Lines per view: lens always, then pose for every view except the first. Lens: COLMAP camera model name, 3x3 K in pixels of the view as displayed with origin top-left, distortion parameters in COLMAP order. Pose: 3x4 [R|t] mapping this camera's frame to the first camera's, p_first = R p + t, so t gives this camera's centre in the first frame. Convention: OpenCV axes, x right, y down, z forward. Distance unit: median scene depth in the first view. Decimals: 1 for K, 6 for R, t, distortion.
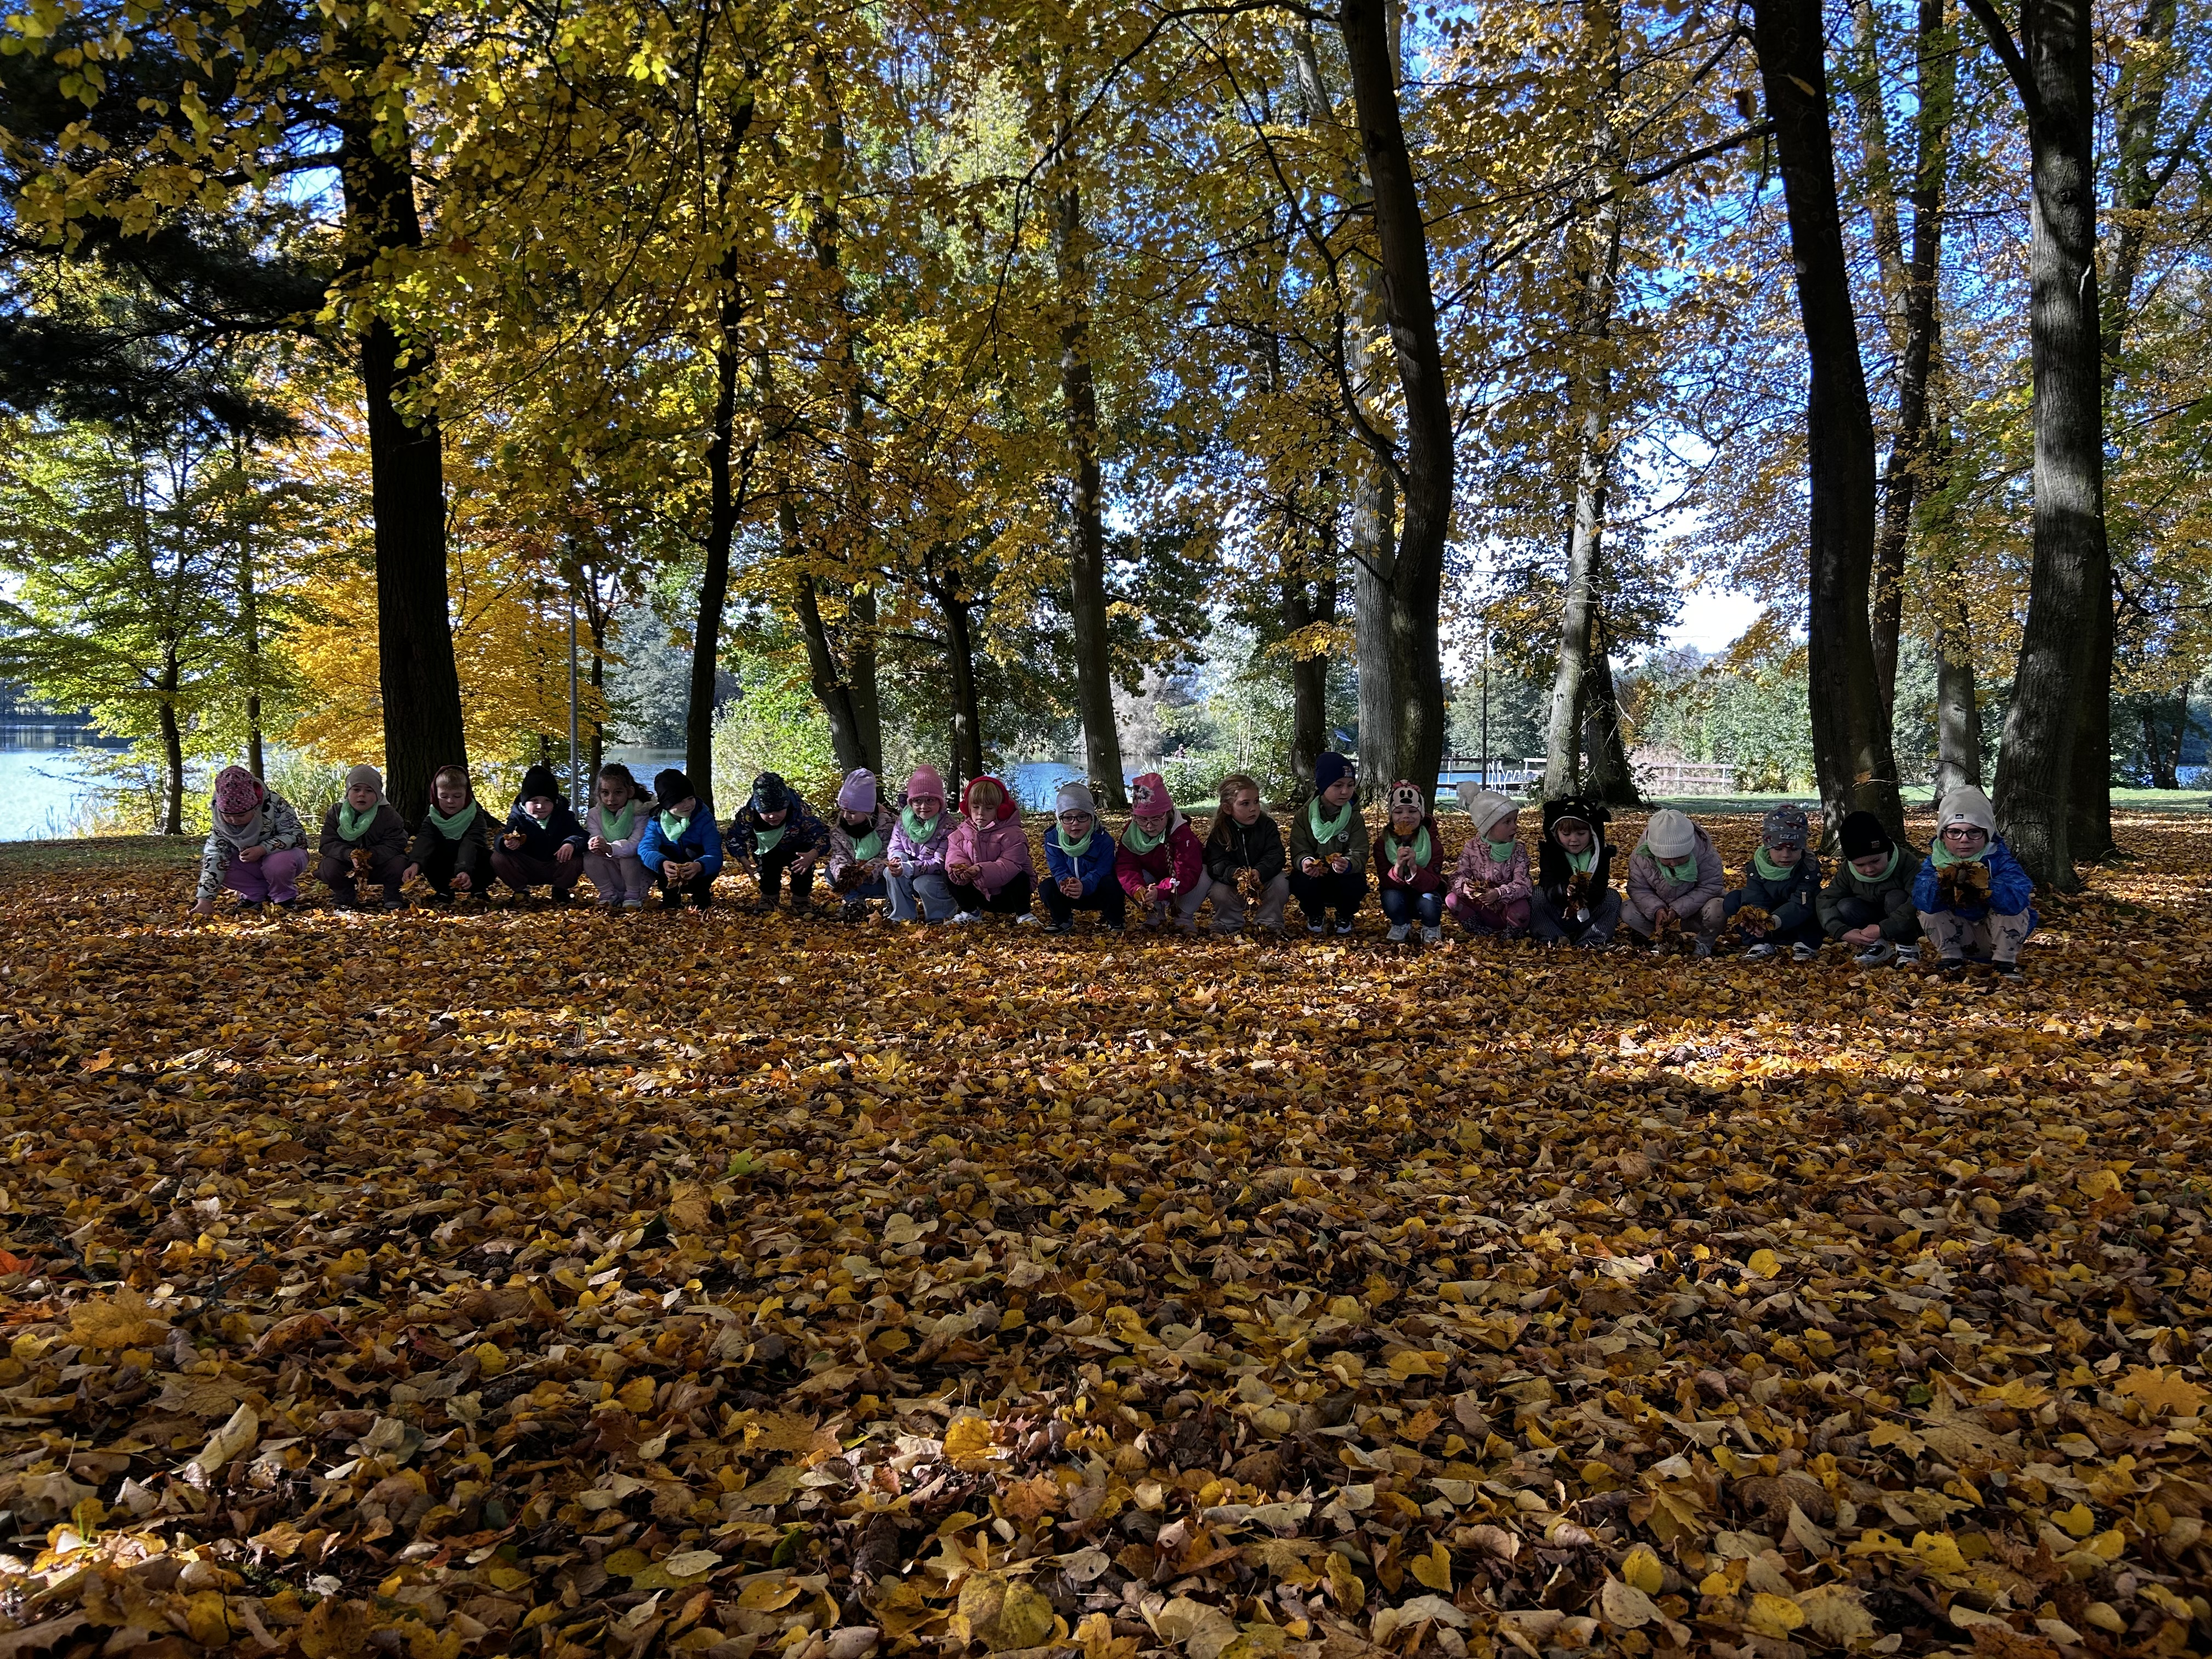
lens RADIAL K [[1669.9, 0, 1108.1], [0, 1669.9, 821.6], [0, 0, 1]] dist [0.034487, -0.045000]
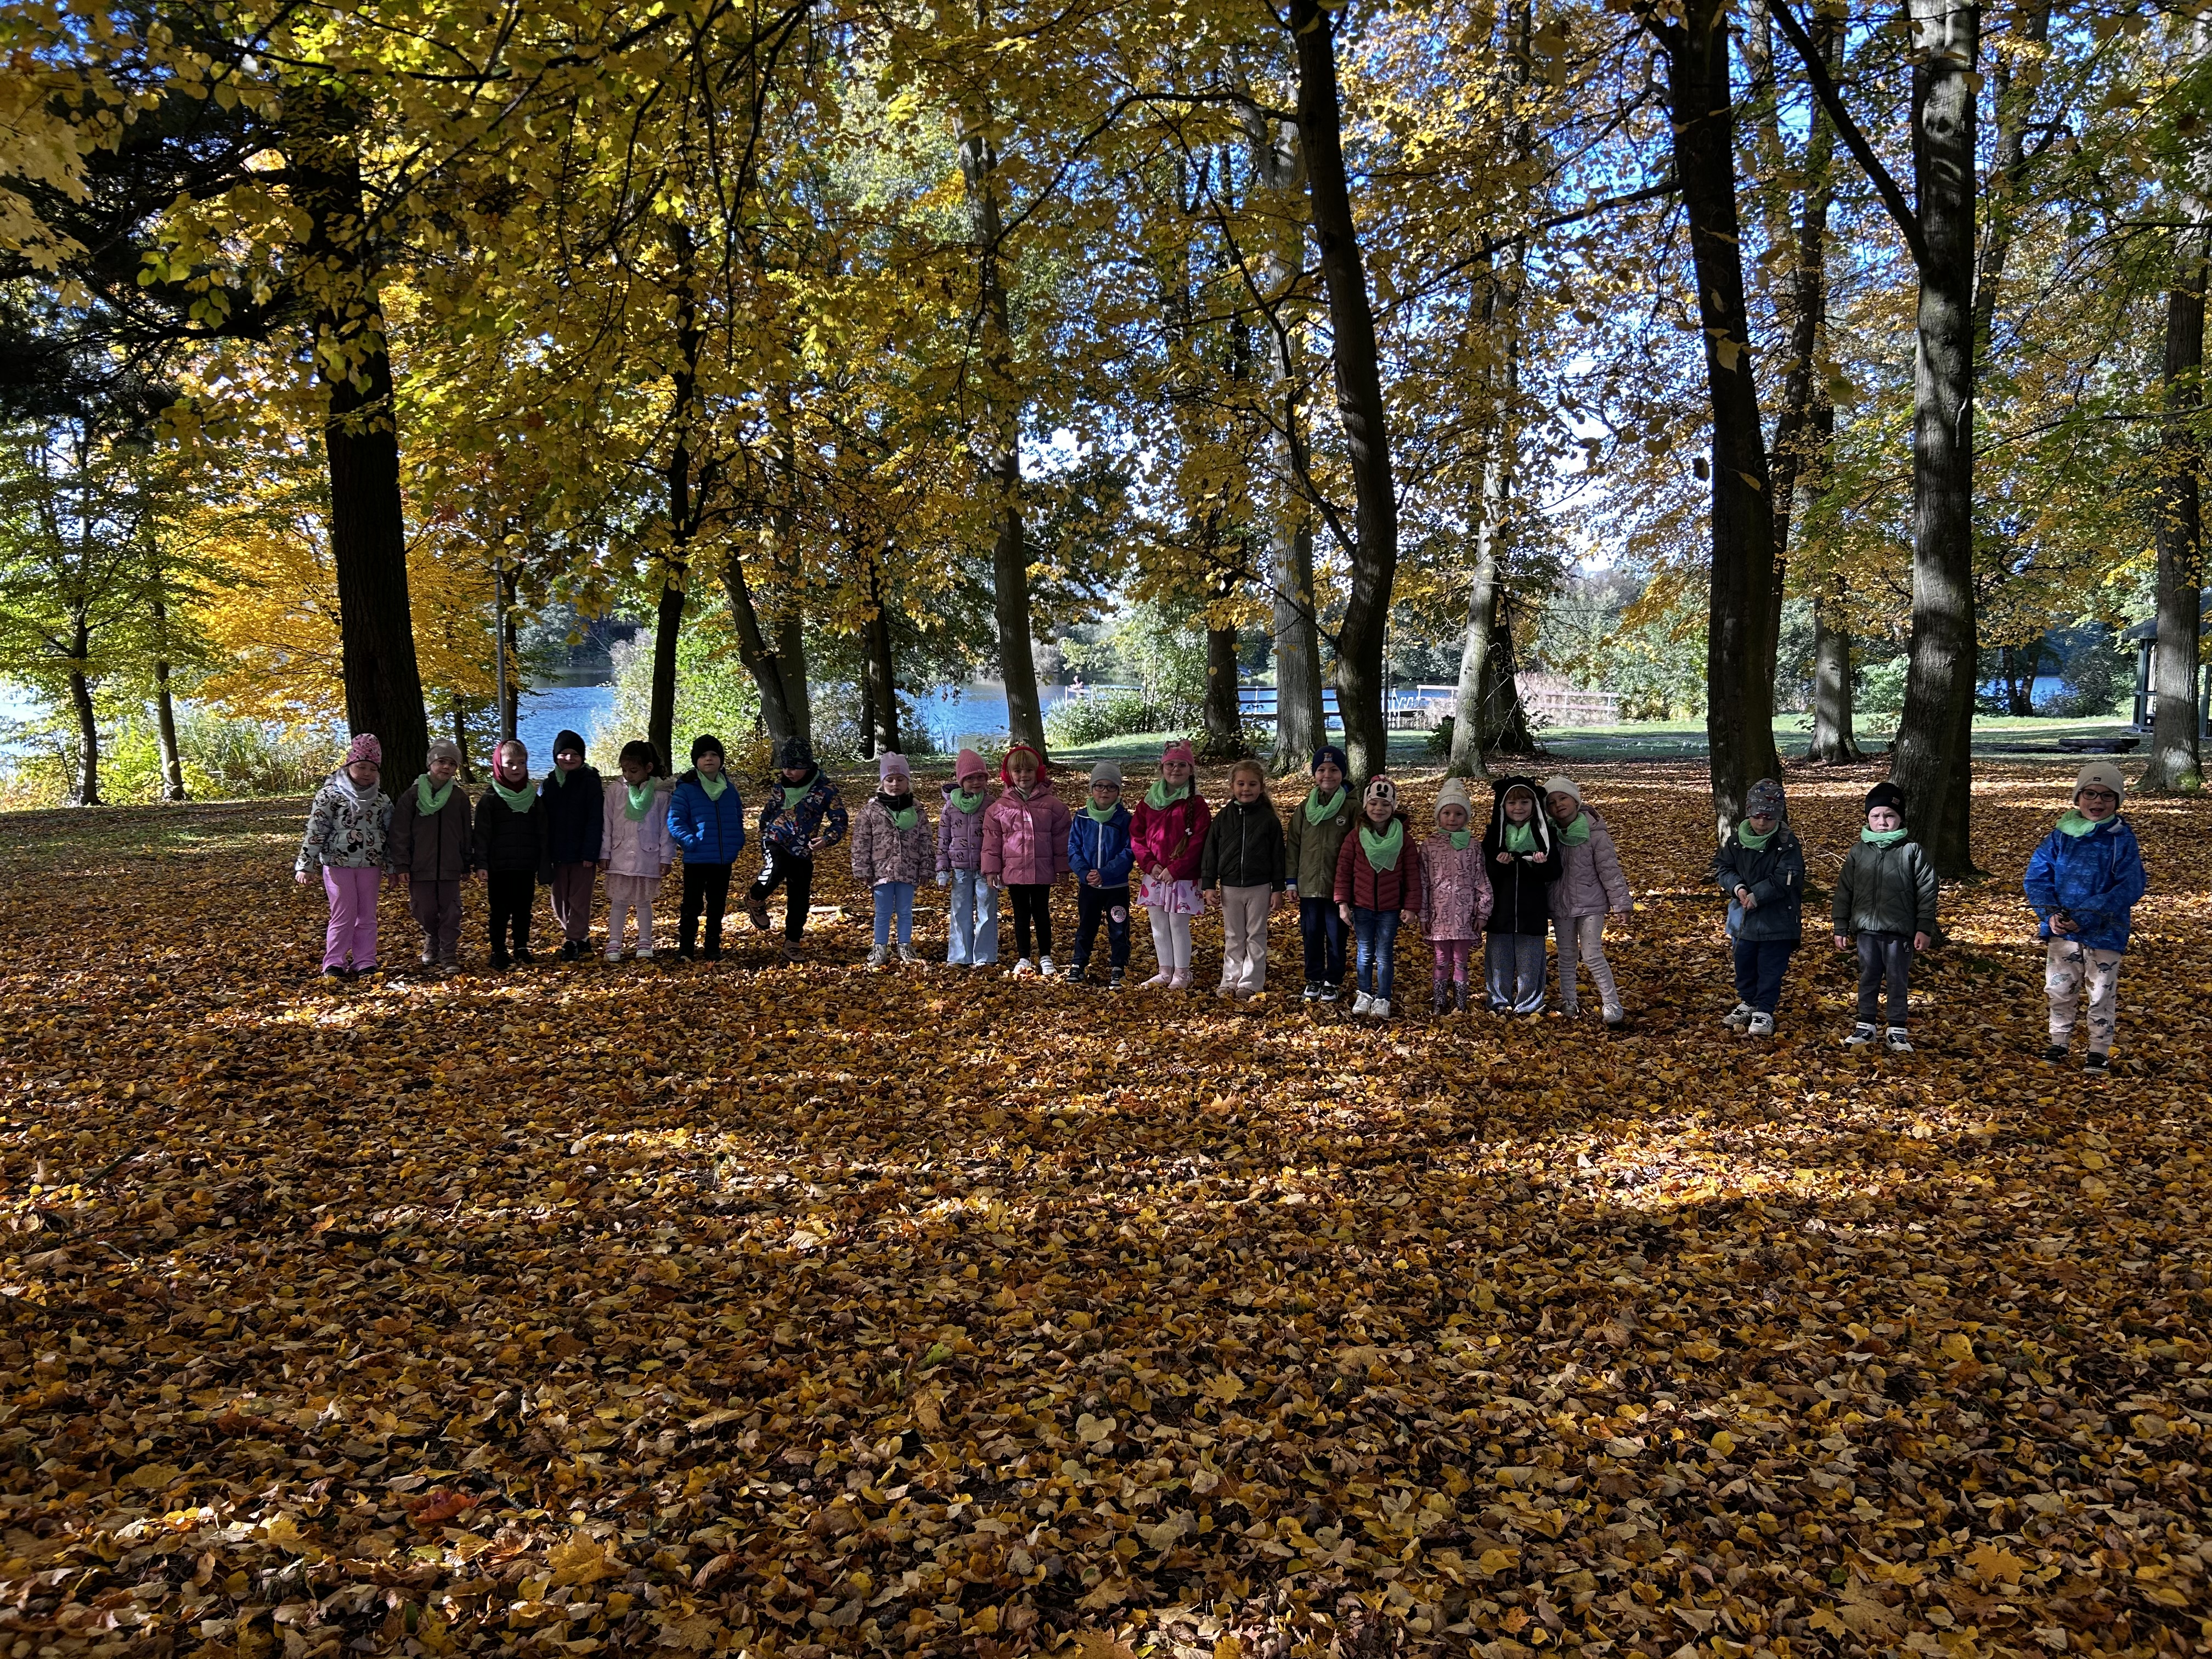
lens RADIAL K [[1669.9, 0, 1099.7], [0, 1669.9, 841.7], [0, 0, 1]] dist [0.034487, -0.045000]
pose [[0.998115, -0.012184, 0.060151, -0.119817], [0.008093, 0.997666, 0.067796, -0.197543], [-0.060837, -0.067181, 0.995884, -0.189643]]
